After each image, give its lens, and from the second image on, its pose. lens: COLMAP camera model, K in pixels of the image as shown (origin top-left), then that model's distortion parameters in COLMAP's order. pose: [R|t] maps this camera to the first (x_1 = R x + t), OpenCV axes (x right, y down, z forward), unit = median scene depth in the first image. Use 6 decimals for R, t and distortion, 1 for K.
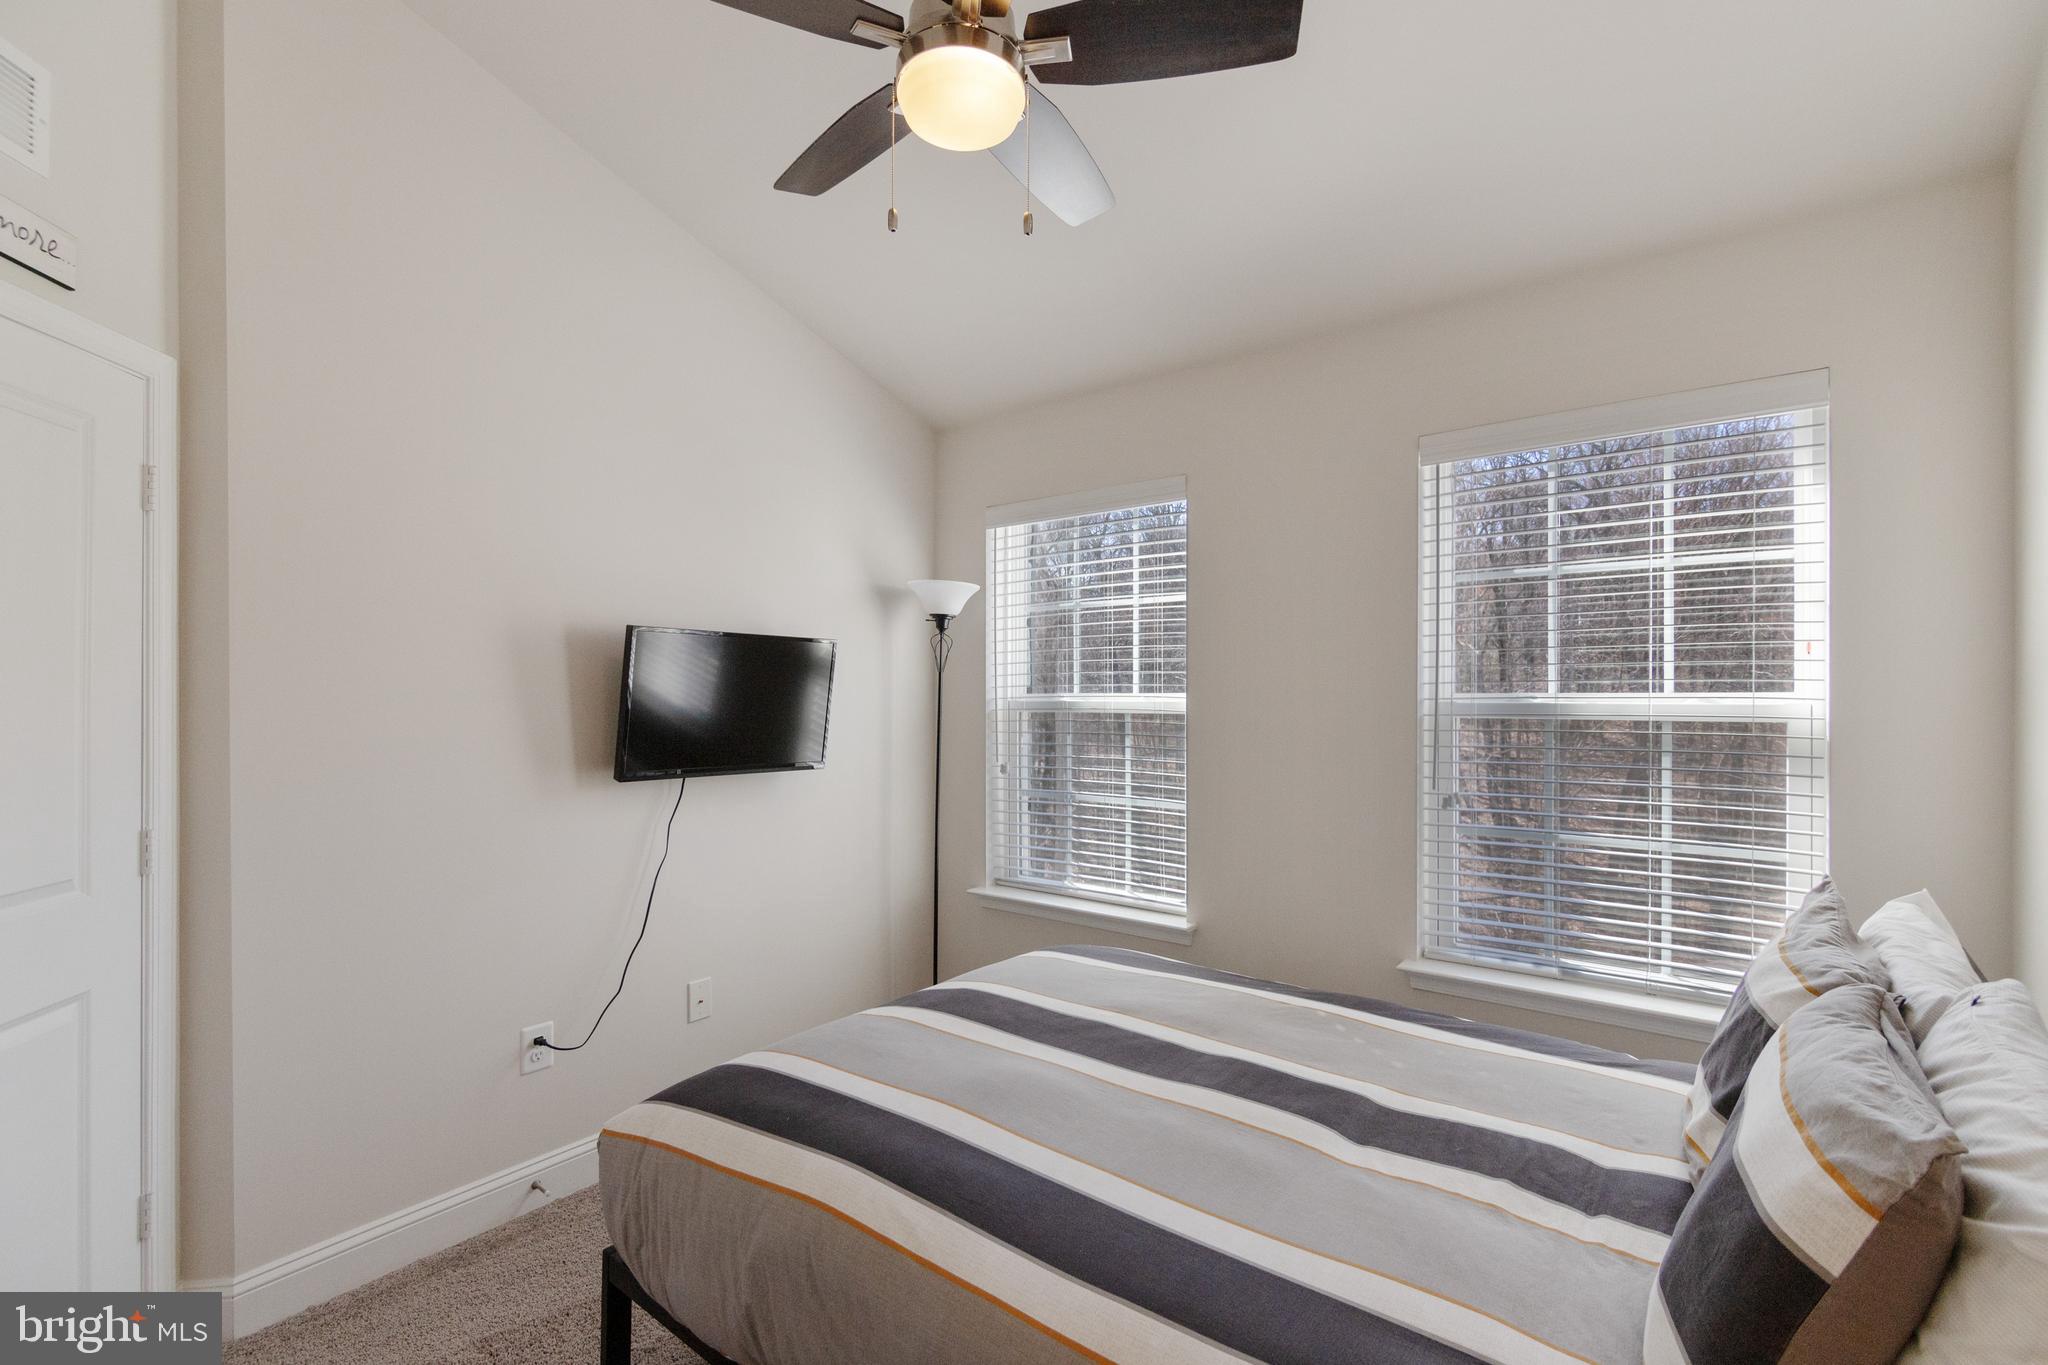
lens RADIAL K [[934.0, 0, 1097.0], [0, 934.0, 692.5], [0, 0, 1]] dist [-0.002186, 0.003603]
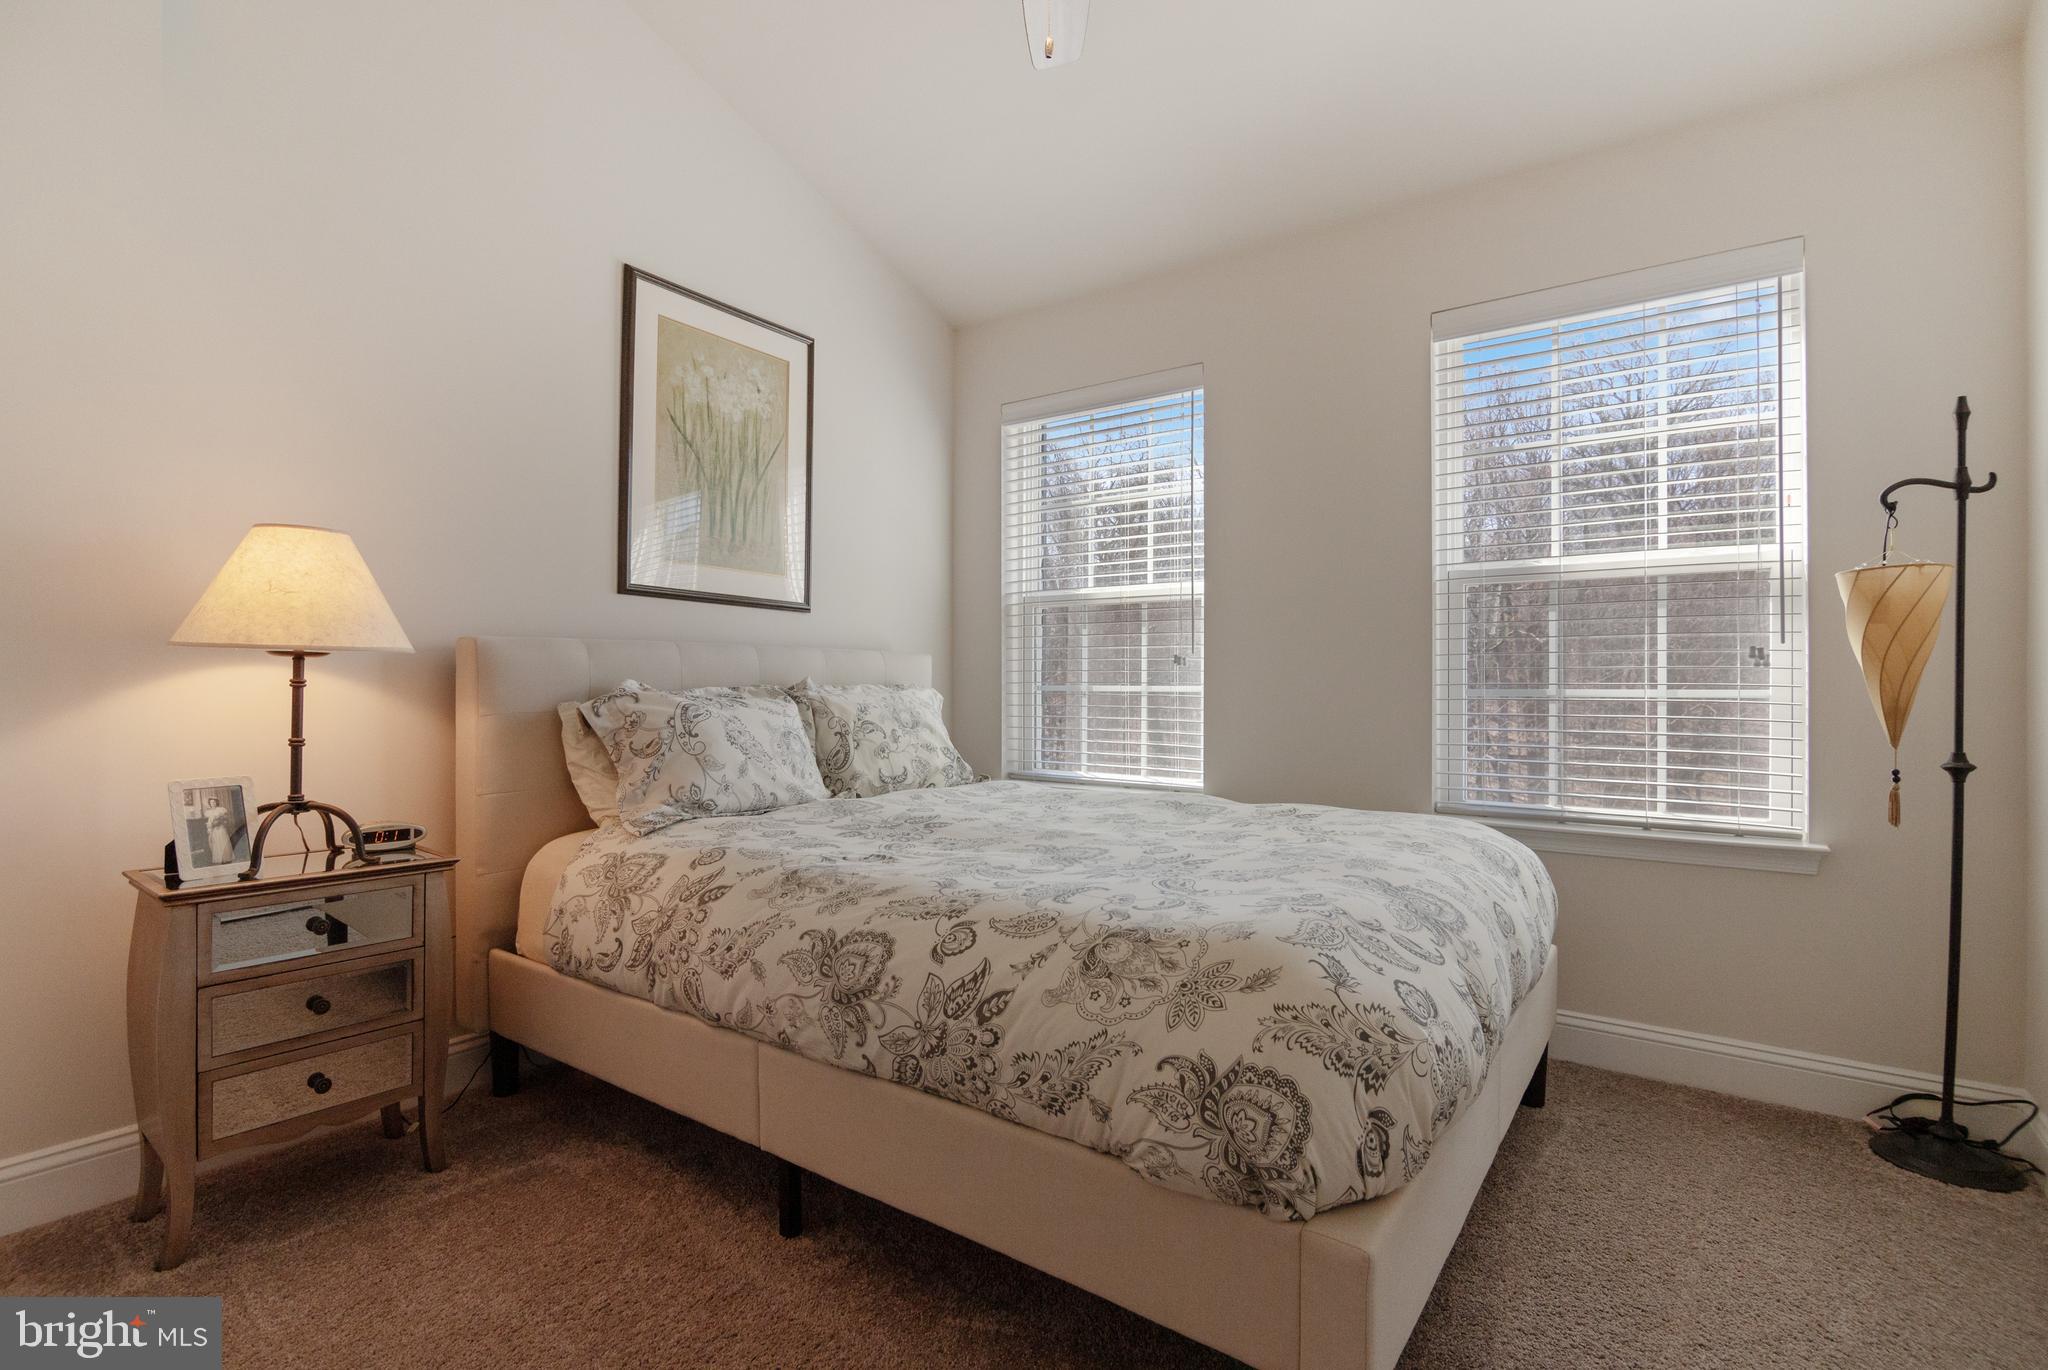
lens RADIAL K [[934.0, 0, 1175.4], [0, 934.0, 684.8], [0, 0, 1]] dist [-0.002186, 0.003603]
pose [[0.997669, 0.002178, 0.068210, -0.000871], [-0.001448, 0.999941, -0.010752, 0.120257], [-0.068229, 0.010628, 0.997613, -0.000377]]
